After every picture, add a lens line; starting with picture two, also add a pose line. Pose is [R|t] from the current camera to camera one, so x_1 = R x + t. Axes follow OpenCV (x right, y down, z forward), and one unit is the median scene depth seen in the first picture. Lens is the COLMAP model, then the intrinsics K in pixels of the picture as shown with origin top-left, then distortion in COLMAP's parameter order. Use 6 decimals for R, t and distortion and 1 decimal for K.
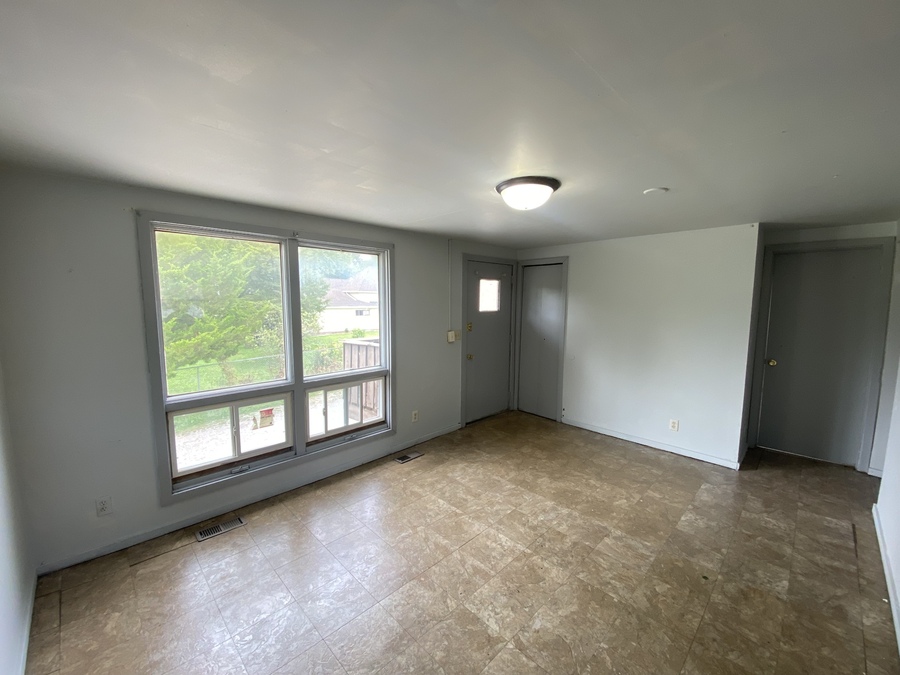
lens RADIAL K [[365.6, 0, 444.1], [0, 365.6, 336.3], [0, 0, 1]] dist [0.001288, -0.010643]
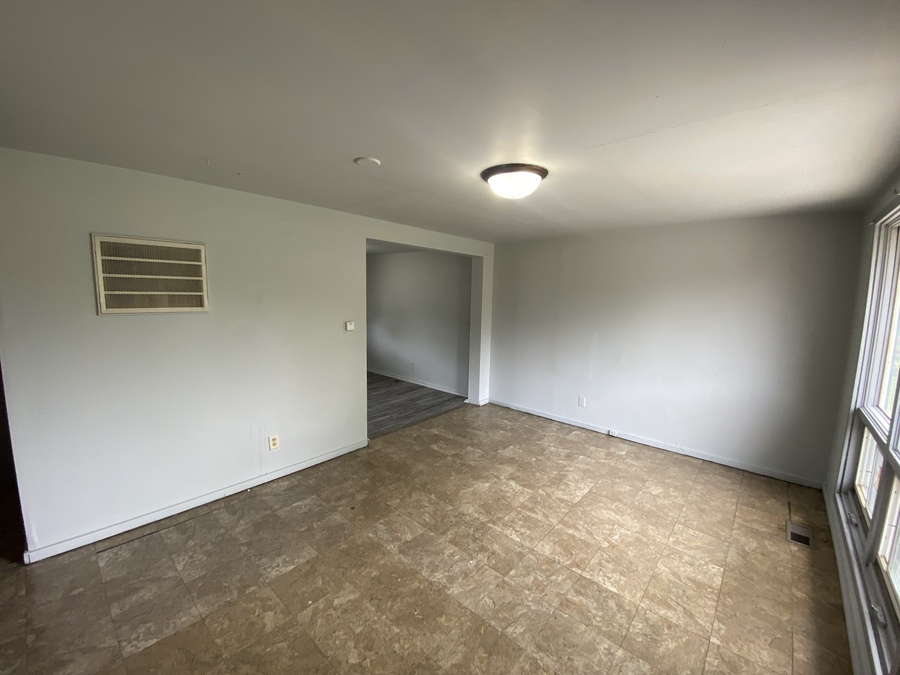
lens RADIAL K [[365.6, 0, 444.1], [0, 365.6, 336.3], [0, 0, 1]] dist [0.001288, -0.010643]
pose [[-0.997789, -0.016560, -0.064360, 0.417486], [-0.030211, 0.975630, 0.217335, -0.175839], [0.059192, 0.218799, -0.973973, 1.803331]]
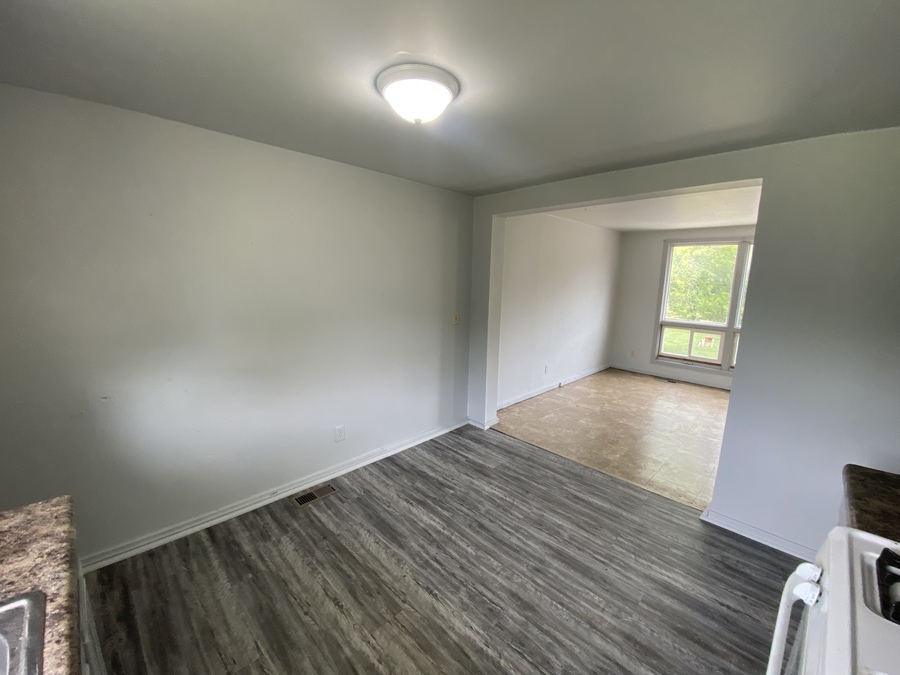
lens RADIAL K [[365.6, 0, 444.1], [0, 365.6, 336.3], [0, 0, 1]] dist [0.001288, -0.010643]
pose [[0.015716, 0.164146, -0.986311, 1.533536], [-0.129084, 0.978511, 0.160791, 0.082190], [0.991509, 0.124790, 0.036567, -0.454935]]
